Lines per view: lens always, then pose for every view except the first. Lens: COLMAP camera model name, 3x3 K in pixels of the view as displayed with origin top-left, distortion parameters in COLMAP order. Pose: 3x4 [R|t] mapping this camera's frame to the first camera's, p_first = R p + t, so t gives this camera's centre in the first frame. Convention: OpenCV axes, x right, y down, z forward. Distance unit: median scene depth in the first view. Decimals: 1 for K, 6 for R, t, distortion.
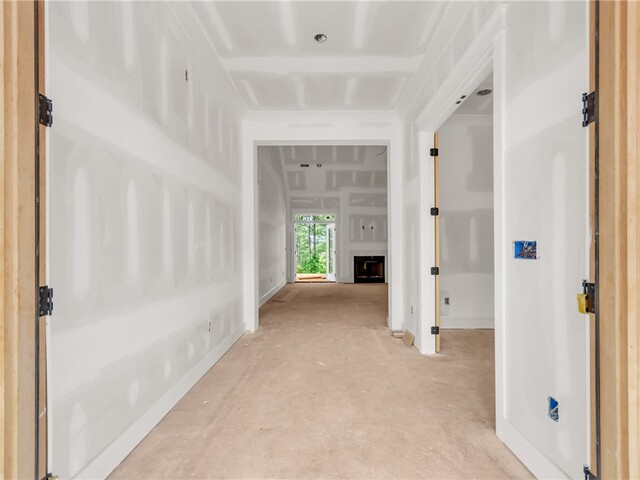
lens RADIAL K [[325.1, 0, 320.8], [0, 325.1, 242.7], [0, 0, 1]] dist [0.007154, 0.000841]
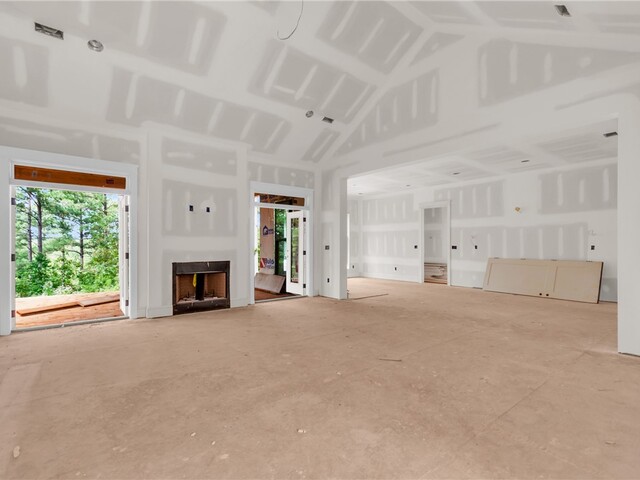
lens RADIAL K [[325.1, 0, 320.1], [0, 325.1, 243.9], [0, 0, 1]] dist [0.007154, 0.000841]
pose [[0.765301, 0.004076, 0.643659, -0.048808], [-0.011045, 0.999916, 0.006801, 0.005518], [-0.643577, -0.012315, 0.765282, 0.460344]]
